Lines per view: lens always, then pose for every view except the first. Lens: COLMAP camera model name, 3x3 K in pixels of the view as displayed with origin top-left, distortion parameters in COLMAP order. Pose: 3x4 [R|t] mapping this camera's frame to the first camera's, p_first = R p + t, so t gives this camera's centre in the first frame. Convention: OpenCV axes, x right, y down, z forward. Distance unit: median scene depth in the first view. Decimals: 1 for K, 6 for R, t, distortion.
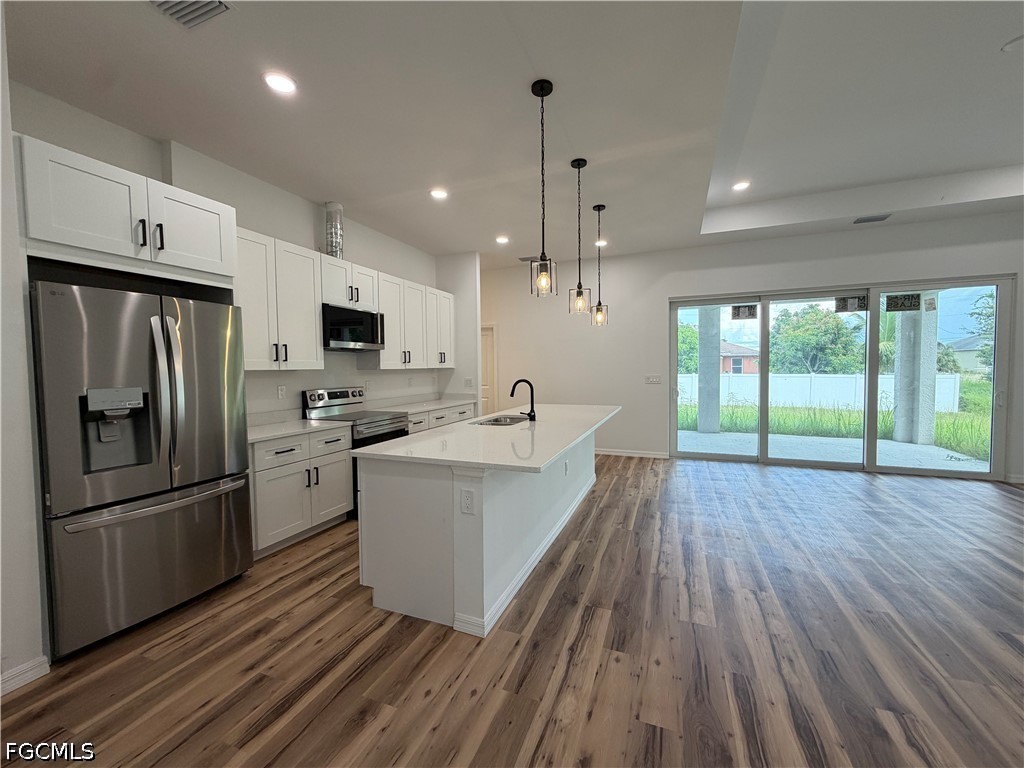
lens RADIAL K [[408.4, 0, 510.5], [0, 408.4, 384.6], [0, 0, 1]] dist [-0.000936, -0.000175]
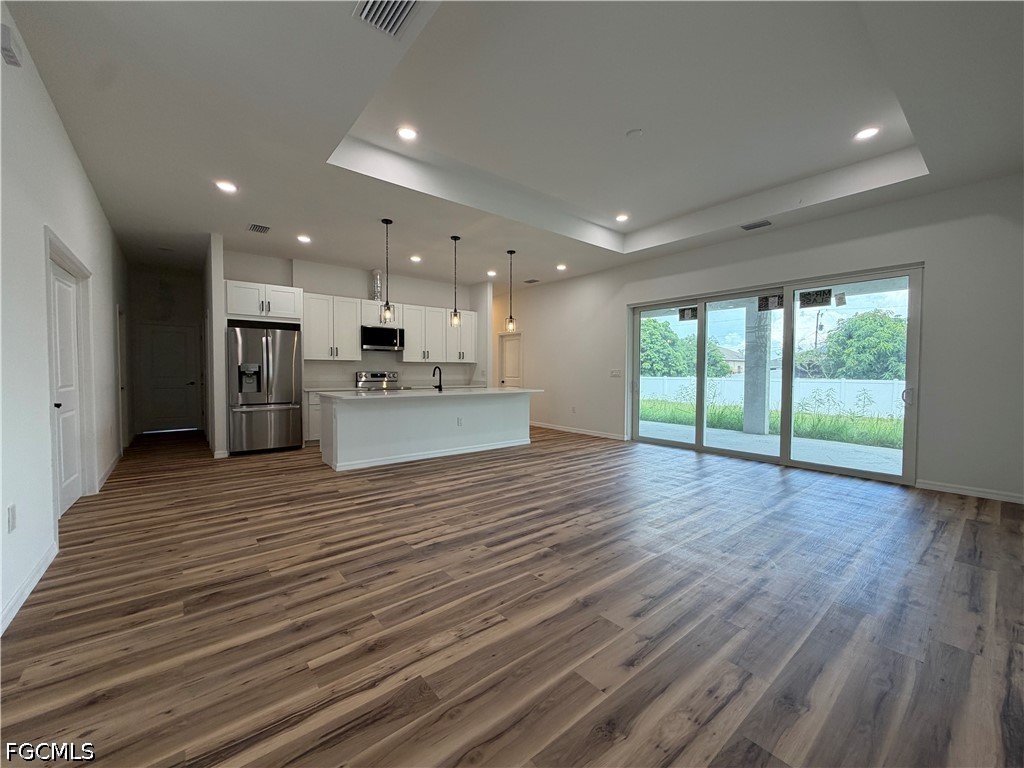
lens RADIAL K [[408.4, 0, 510.5], [0, 408.4, 384.6], [0, 0, 1]] dist [-0.000936, -0.000175]
pose [[0.875294, 0.031463, -0.482567, 0.954481], [-0.034969, 0.999387, 0.001732, 0.042143], [0.482326, 0.015359, 0.875857, -0.287648]]
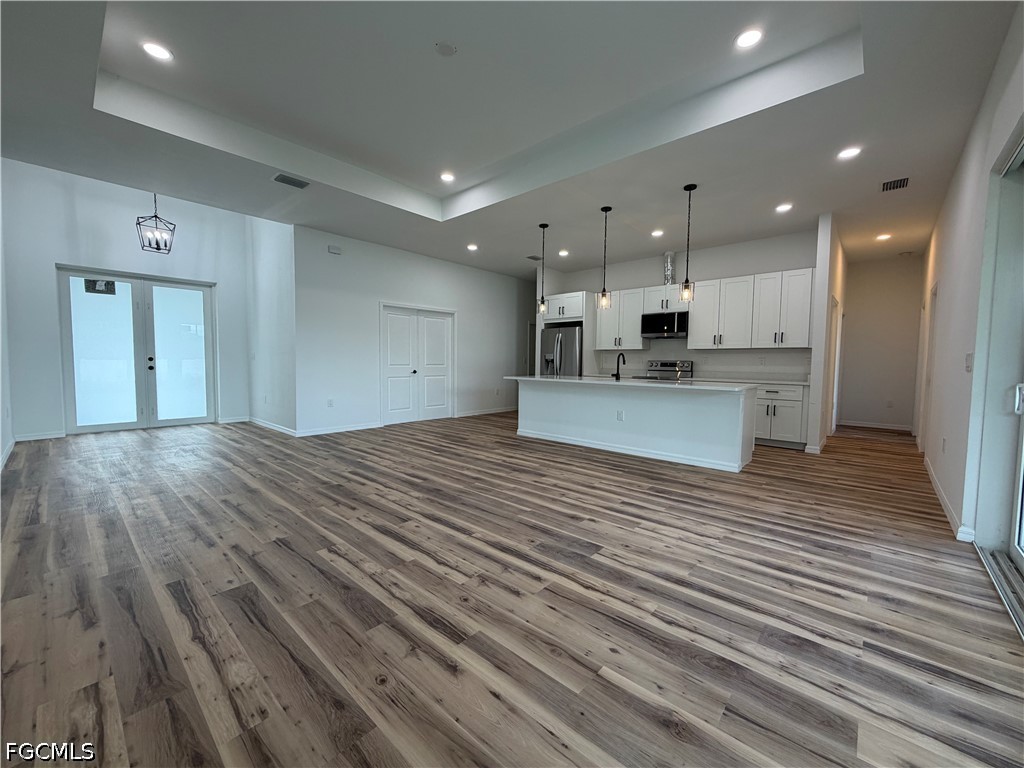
lens RADIAL K [[406.3, 0, 510.6], [0, 406.3, 385.3], [0, 0, 1]] dist [0.000655, 0.000105]
pose [[-0.345733, 0.064301, -0.936127, 1.386193], [-0.047074, 0.995205, 0.085744, -0.002853], [0.937151, 0.073712, -0.341049, 0.974828]]
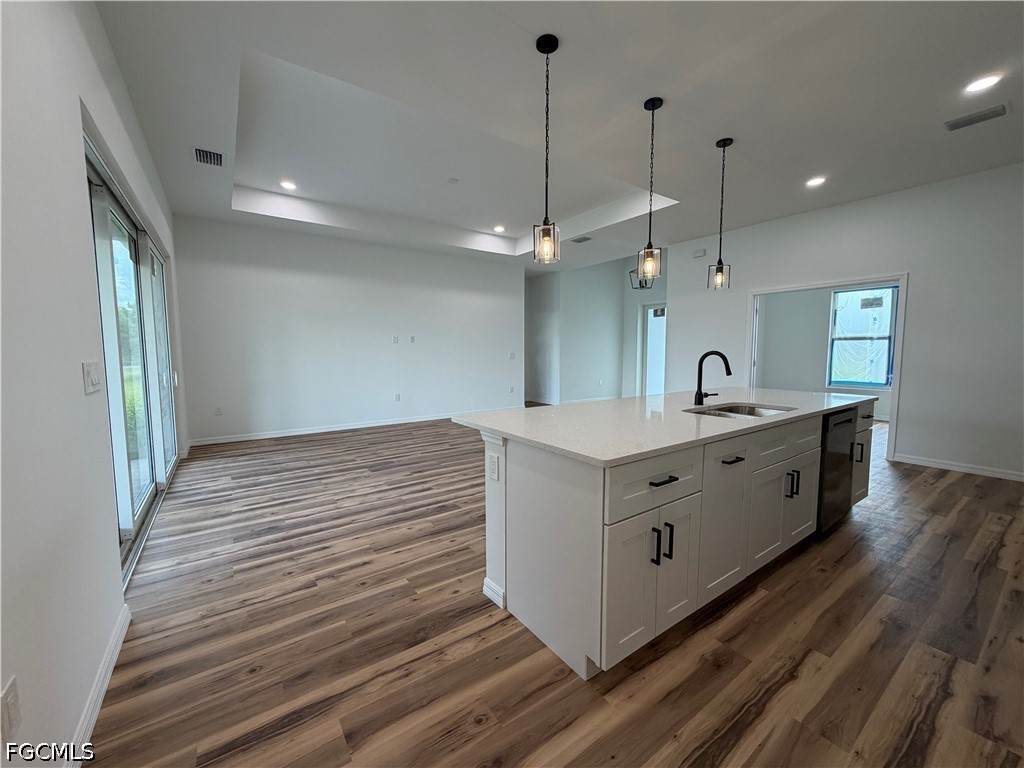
lens RADIAL K [[406.3, 0, 510.6], [0, 406.3, 385.3], [0, 0, 1]] dist [0.000655, 0.000105]
pose [[-0.840625, -0.032854, 0.540620, -0.048589], [0.034753, 0.992830, 0.114373, -0.040743], [-0.540501, 0.114933, -0.833456, 1.556013]]
